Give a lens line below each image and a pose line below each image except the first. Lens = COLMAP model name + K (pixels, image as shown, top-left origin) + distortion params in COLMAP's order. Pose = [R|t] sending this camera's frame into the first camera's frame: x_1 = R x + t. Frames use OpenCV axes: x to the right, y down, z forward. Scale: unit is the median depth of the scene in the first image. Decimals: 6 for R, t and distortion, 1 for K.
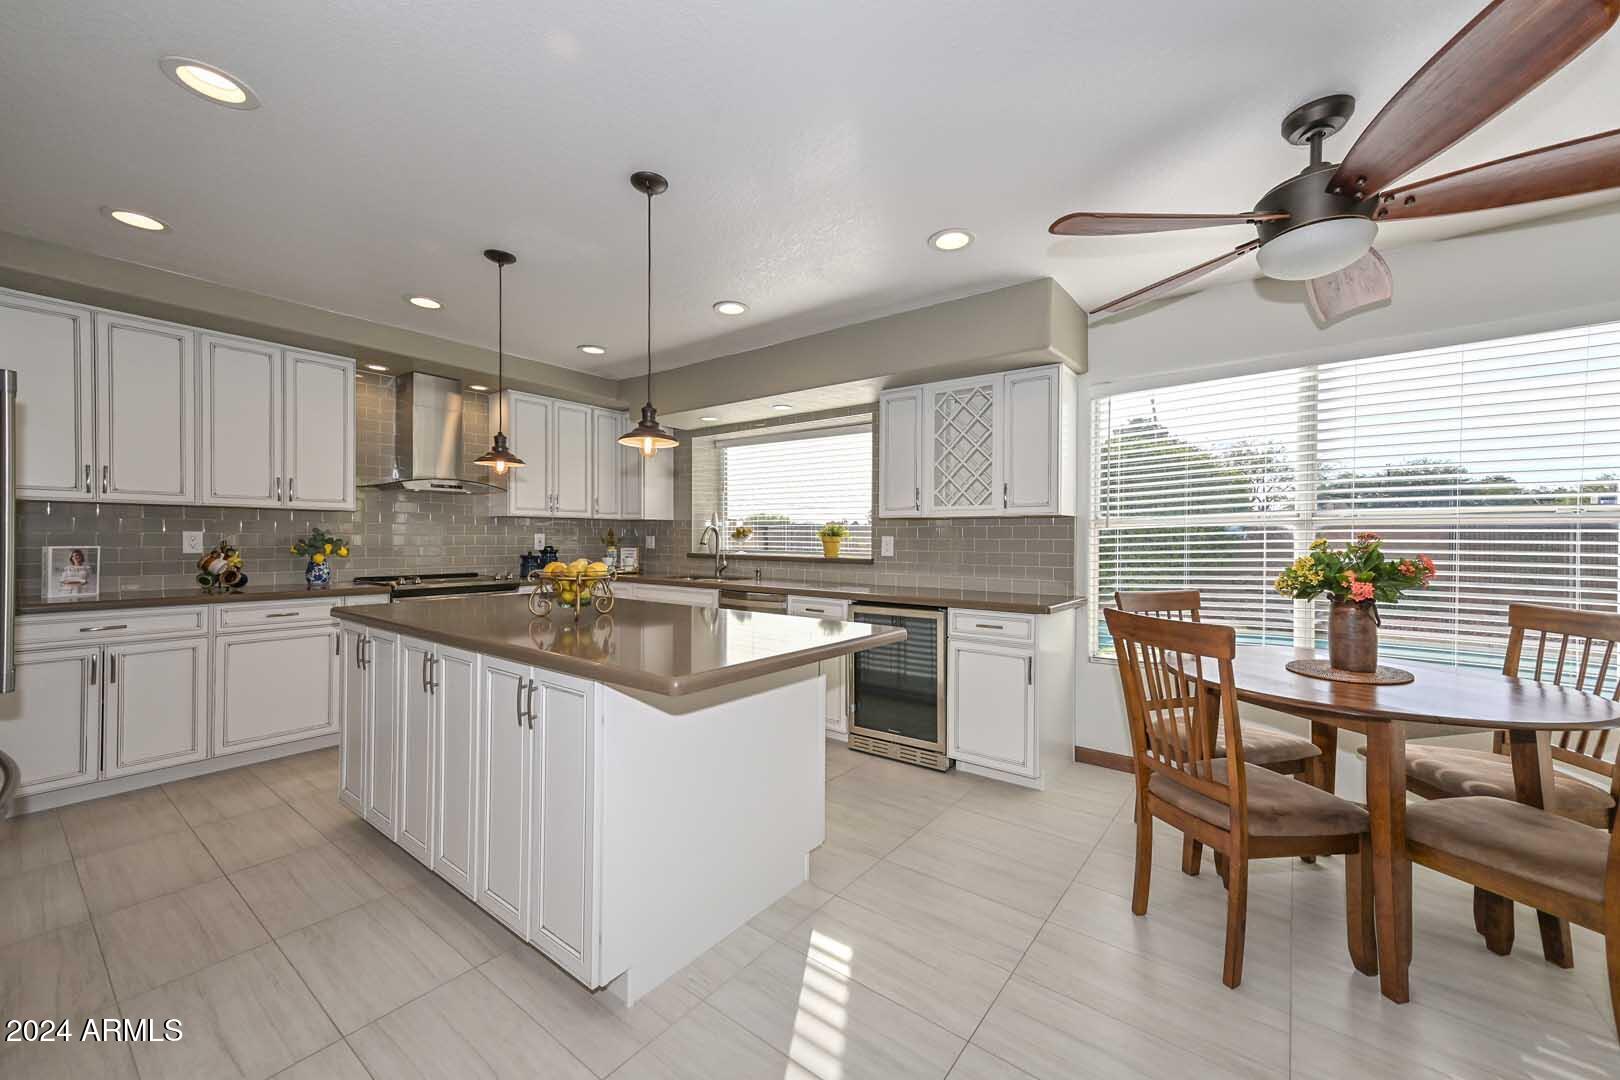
lens RADIAL K [[622.3, 0, 818.1], [0, 622.3, 538.9], [0, 0, 1]] dist [0.002664, 0.000178]
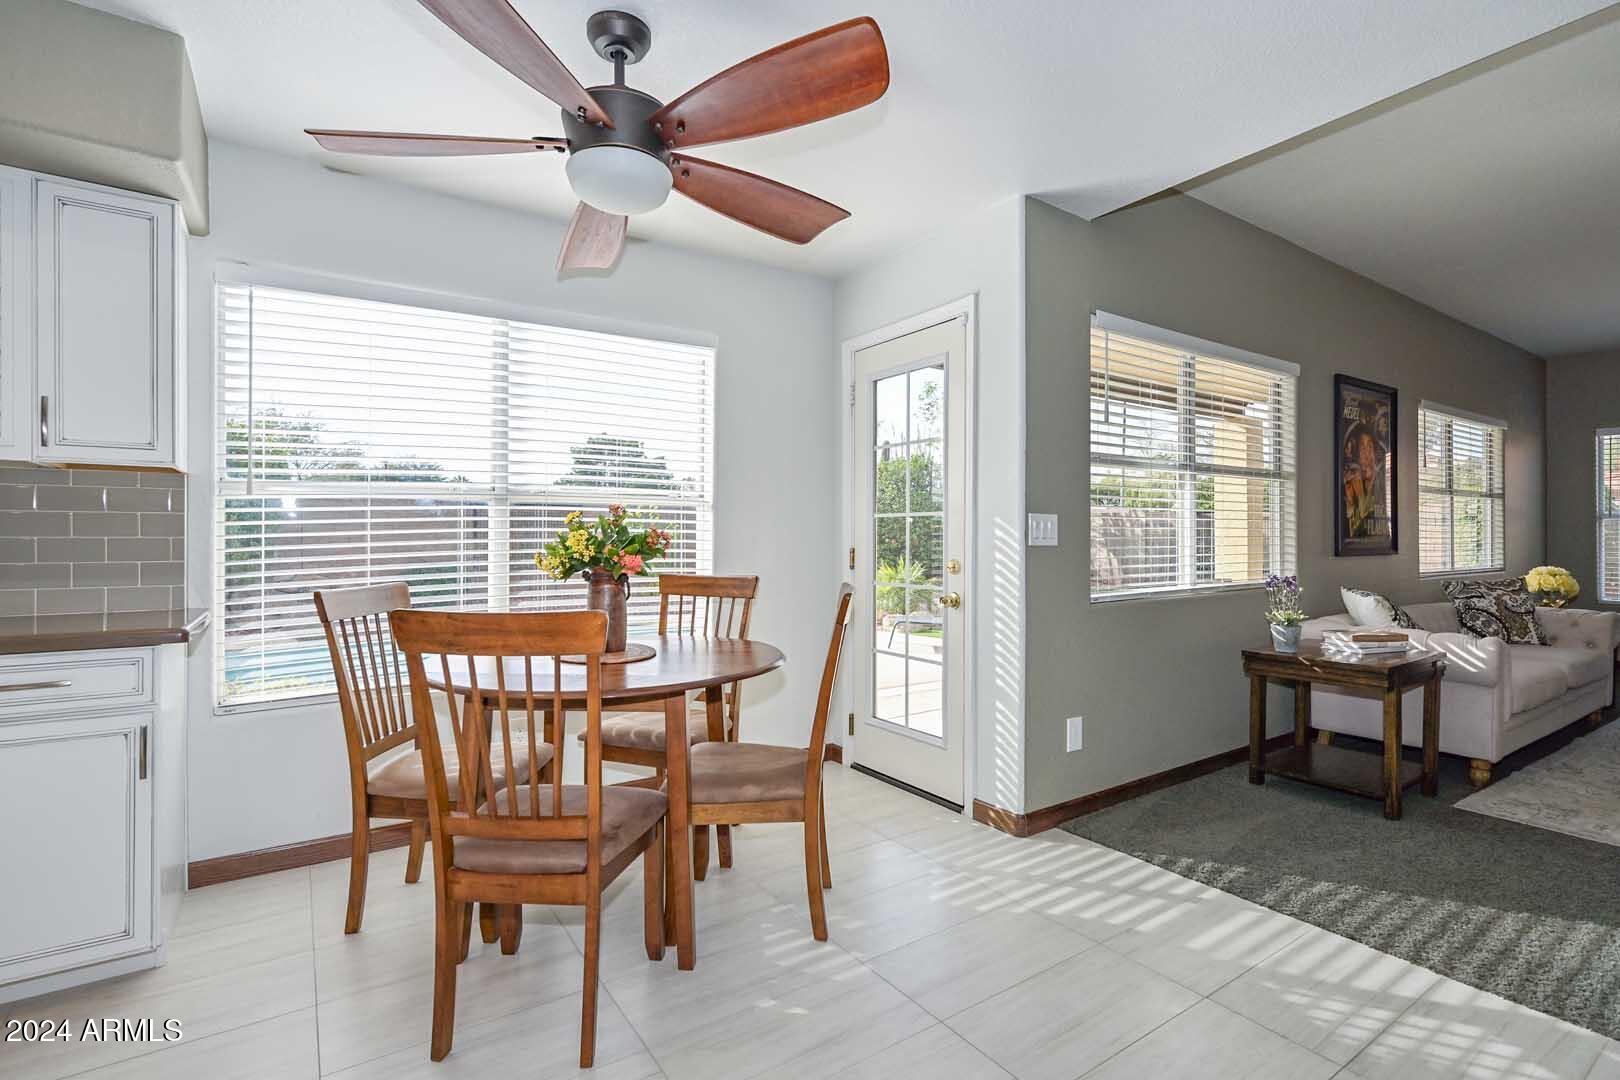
lens RADIAL K [[758.7, 0, 811.4], [0, 758.7, 542.5], [0, 0, 1]] dist [-0.001308, 0.000776]
pose [[0.313752, -0.012358, 0.949425, -0.128916], [0.000836, 0.999919, 0.012739, 0.031459], [-0.949505, -0.003203, 0.313737, 0.344032]]
